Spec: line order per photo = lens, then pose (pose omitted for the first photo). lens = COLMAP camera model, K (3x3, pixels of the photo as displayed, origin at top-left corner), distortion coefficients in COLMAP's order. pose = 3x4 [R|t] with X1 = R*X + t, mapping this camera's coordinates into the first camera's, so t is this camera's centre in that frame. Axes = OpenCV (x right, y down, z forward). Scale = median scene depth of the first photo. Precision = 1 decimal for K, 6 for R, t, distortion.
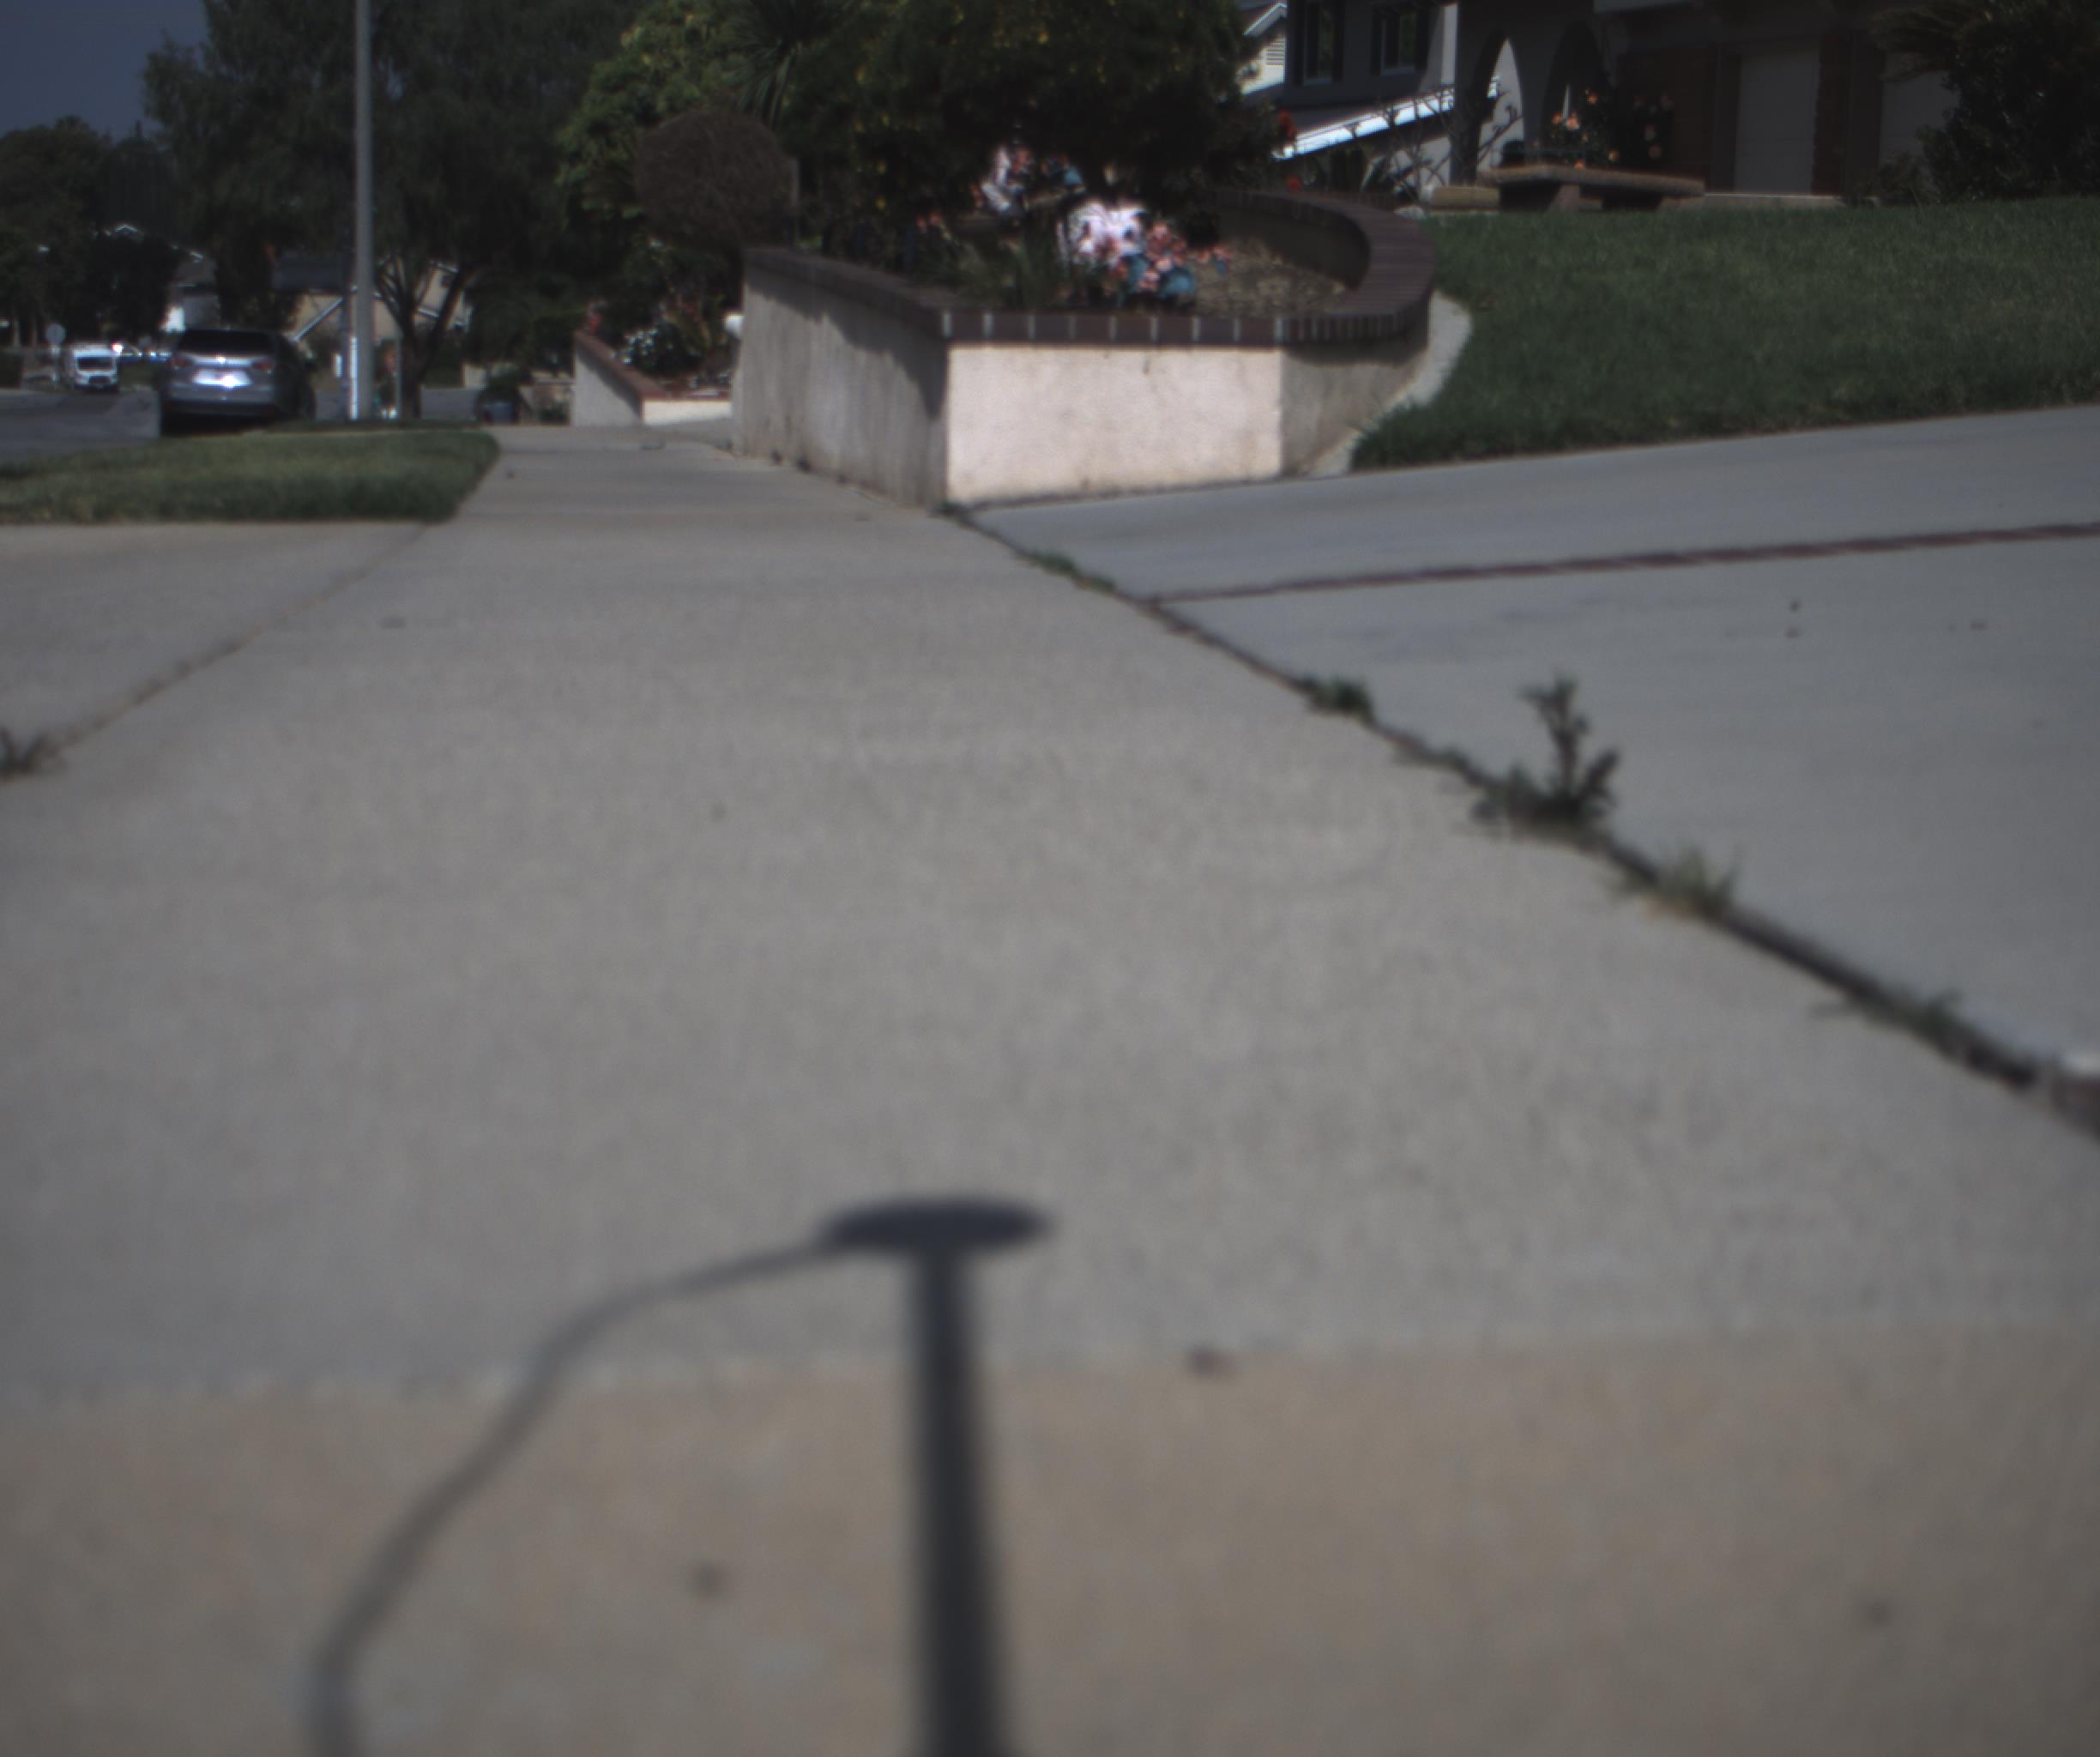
lens RADIAL K [[3901.3, 0, 1050.0], [0, 3901.3, 878.5], [0, 0, 1]] dist [-0.180747, 0.822068]
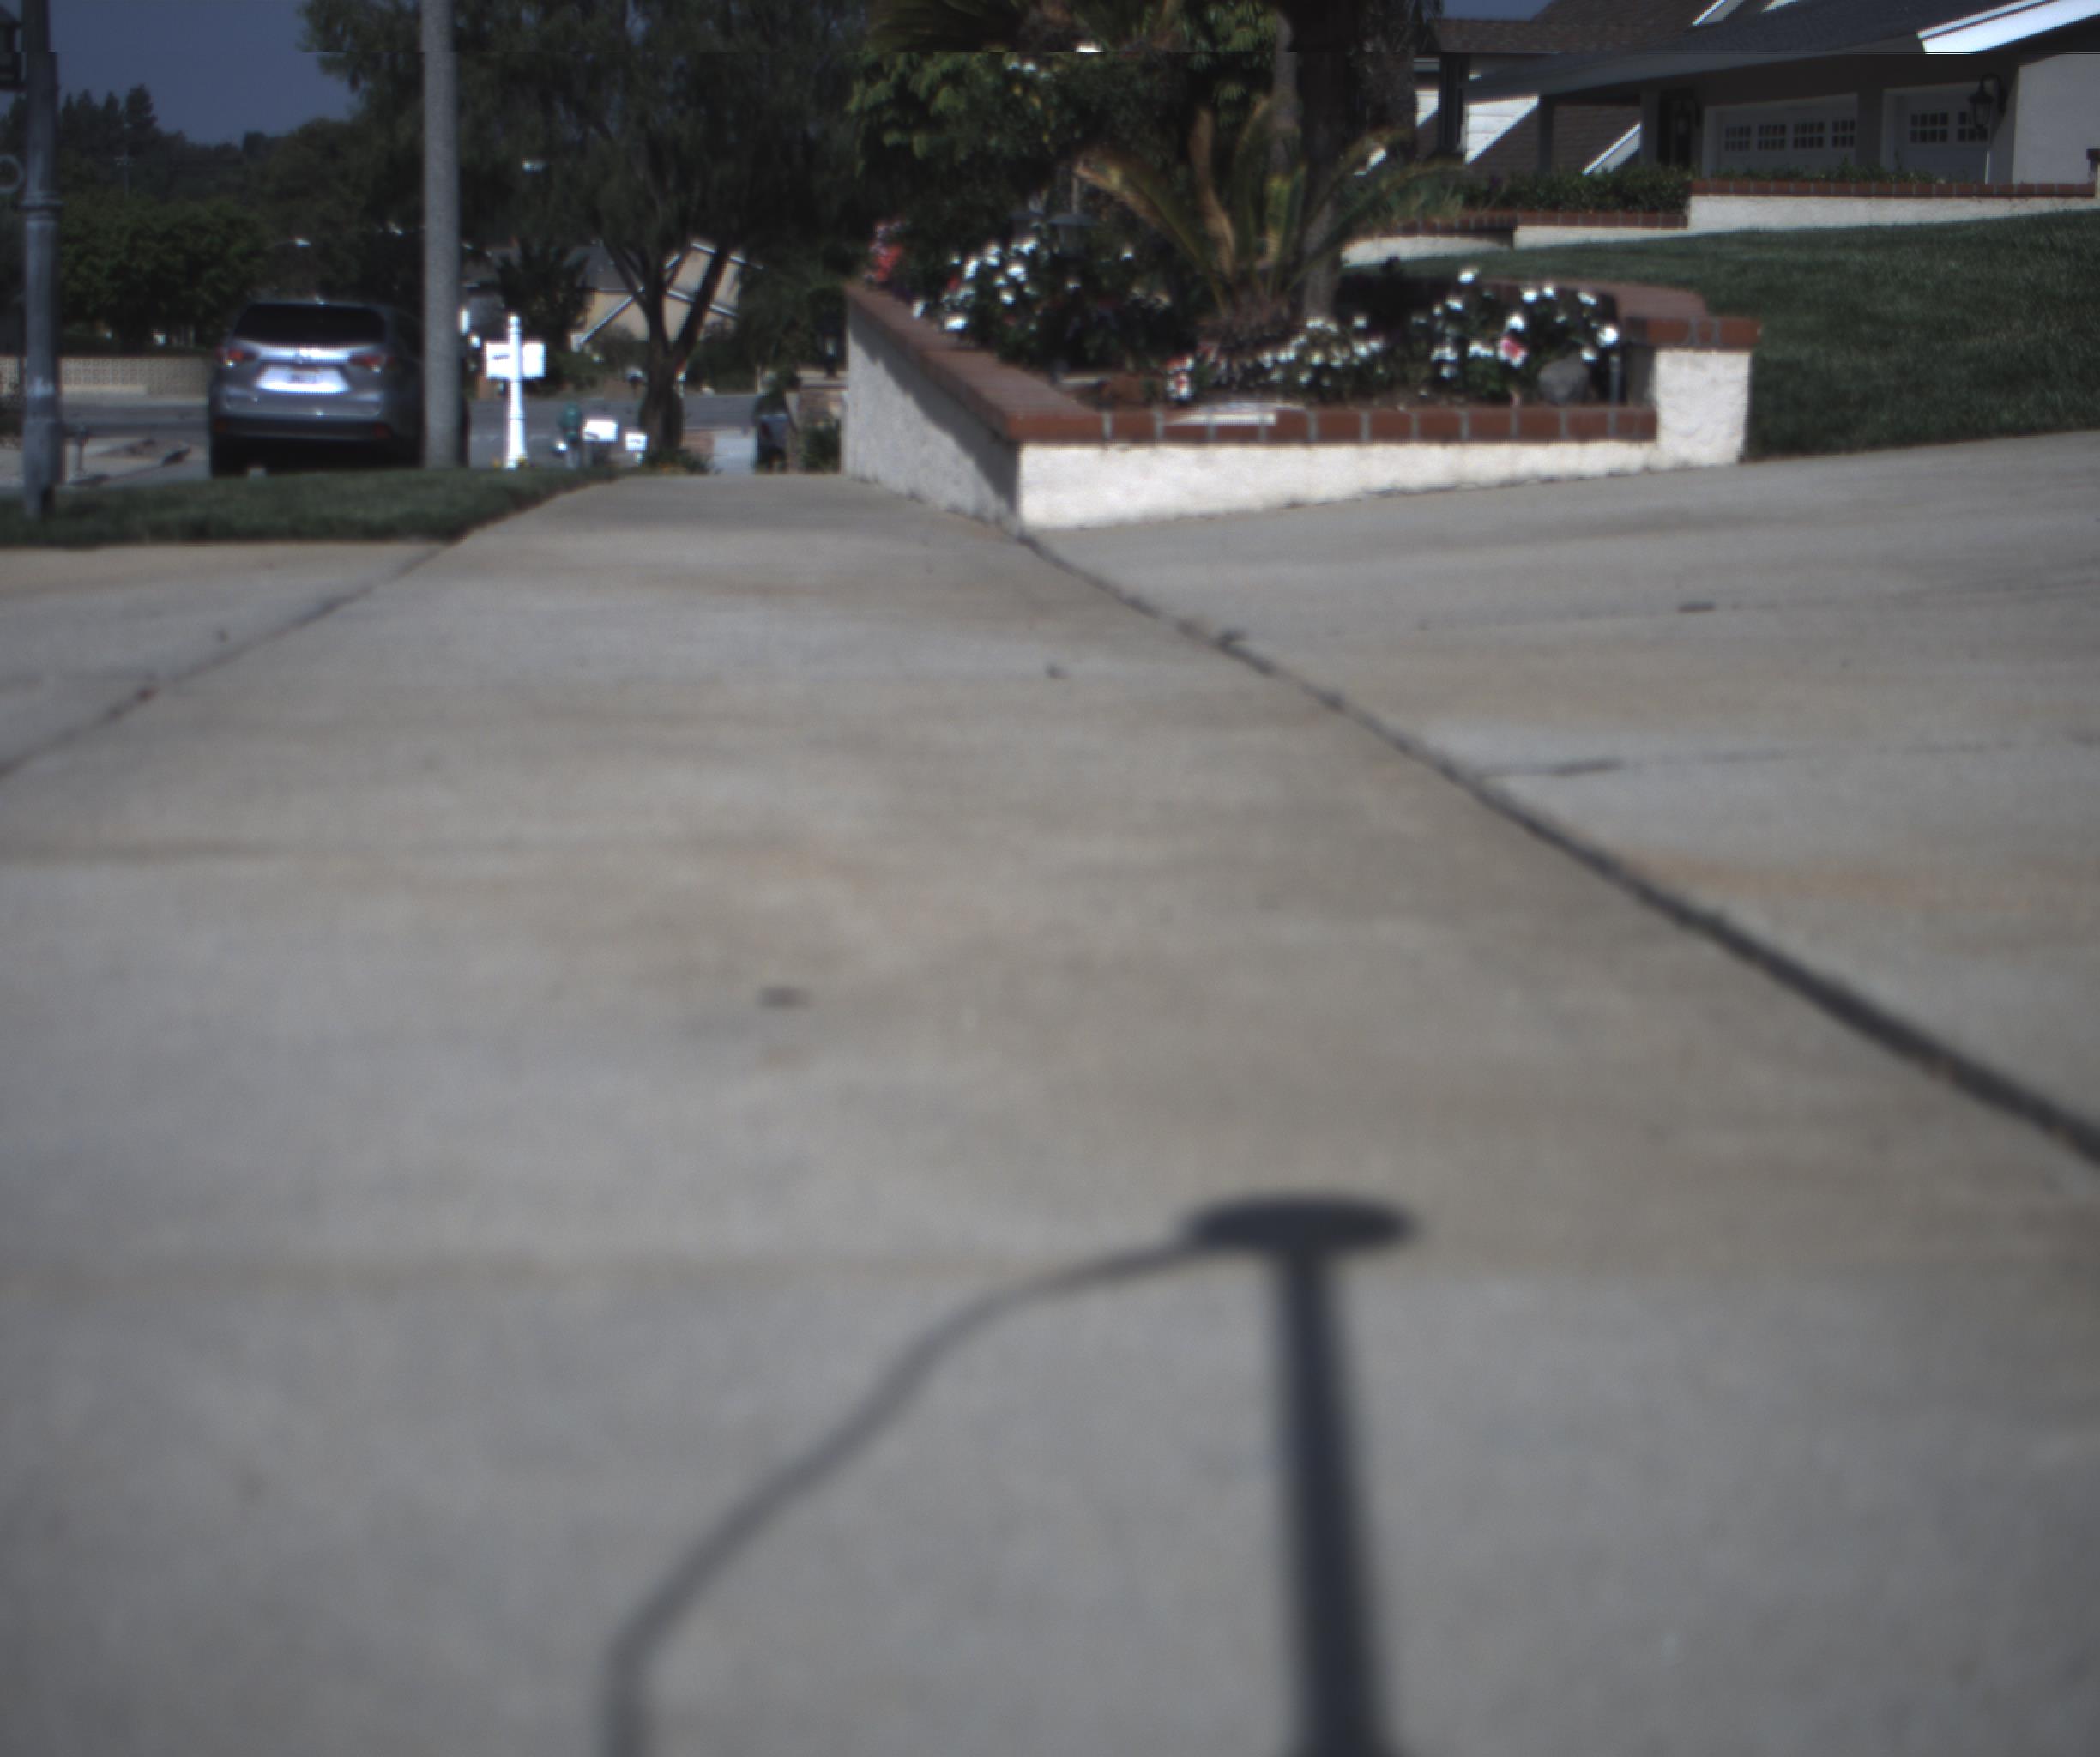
lens RADIAL K [[3901.3, 0, 1050.0], [0, 3901.3, 878.5], [0, 0, 1]] dist [-0.180747, 0.822068]
pose [[0.996801, 0.006690, -0.079649, -0.070028], [-0.006795, 0.999976, -0.001051, -0.079949], [0.079640, 0.001588, 0.996822, 0.629491]]
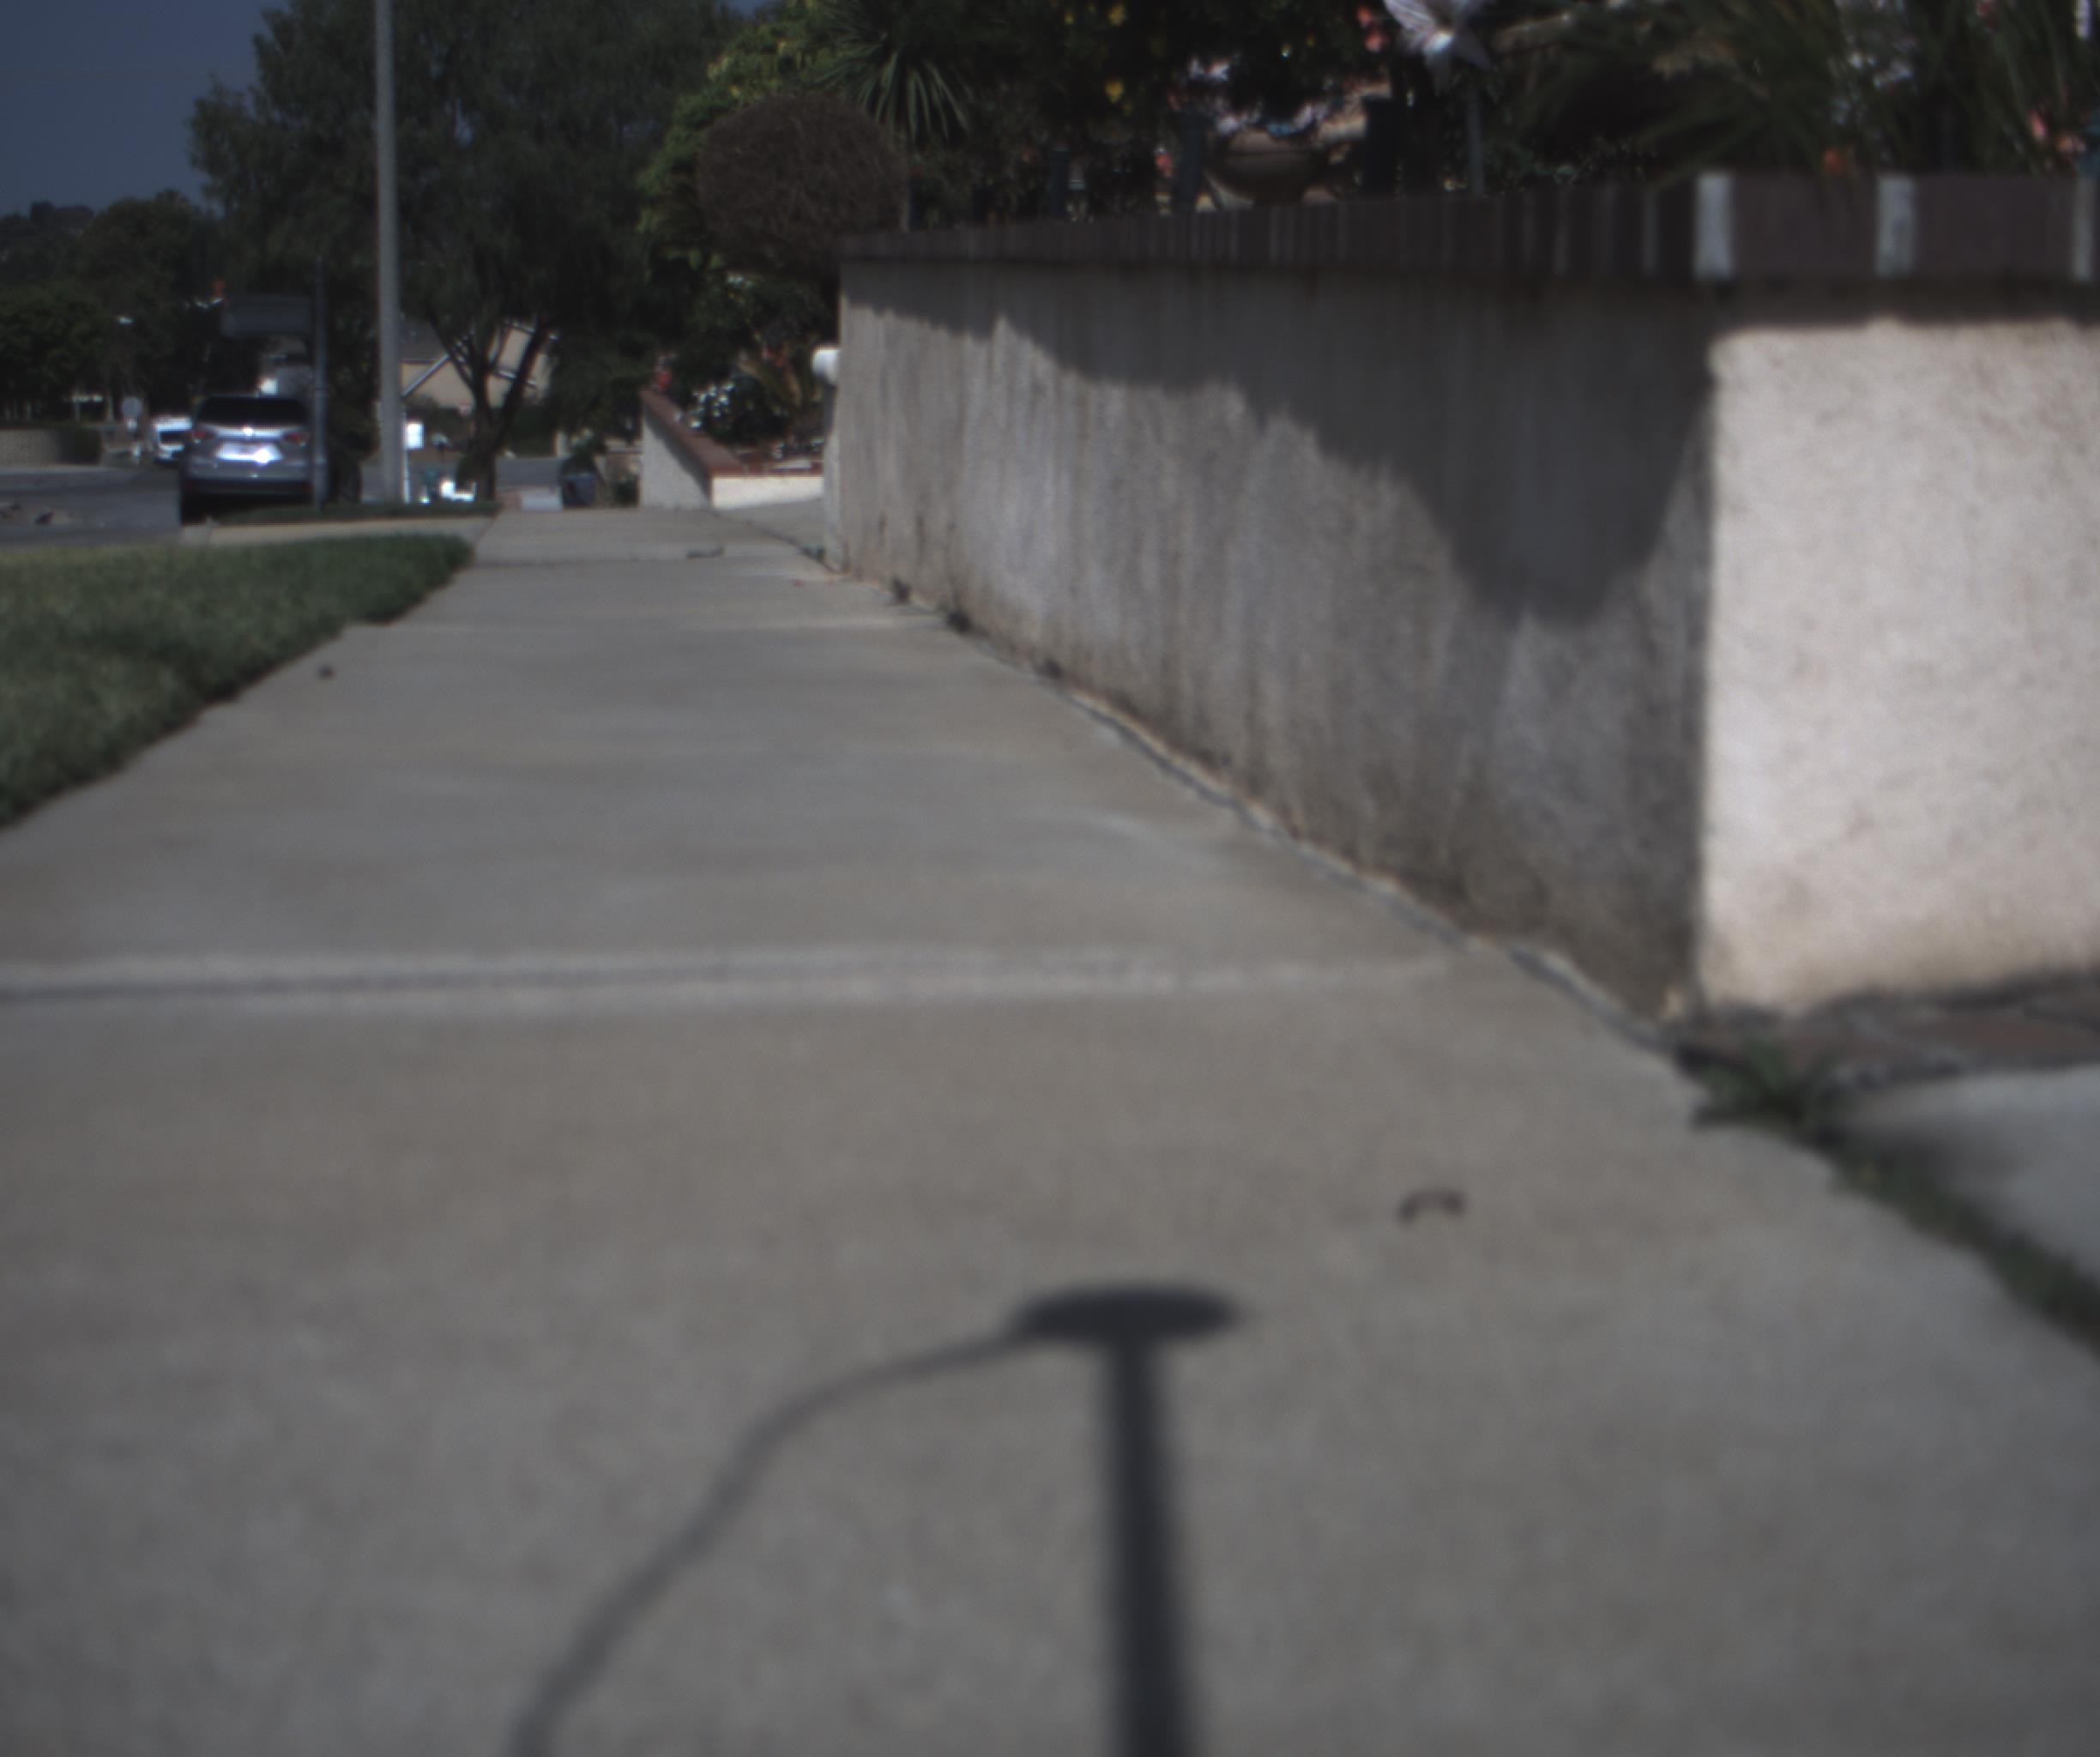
lens RADIAL K [[3901.3, 0, 1050.0], [0, 3901.3, 878.5], [0, 0, 1]] dist [-0.180747, 0.822068]
pose [[0.999530, -0.012255, -0.028110, -0.016767], [0.011822, 0.999810, -0.015511, -0.028894], [0.028295, 0.015172, 0.999484, 0.220608]]
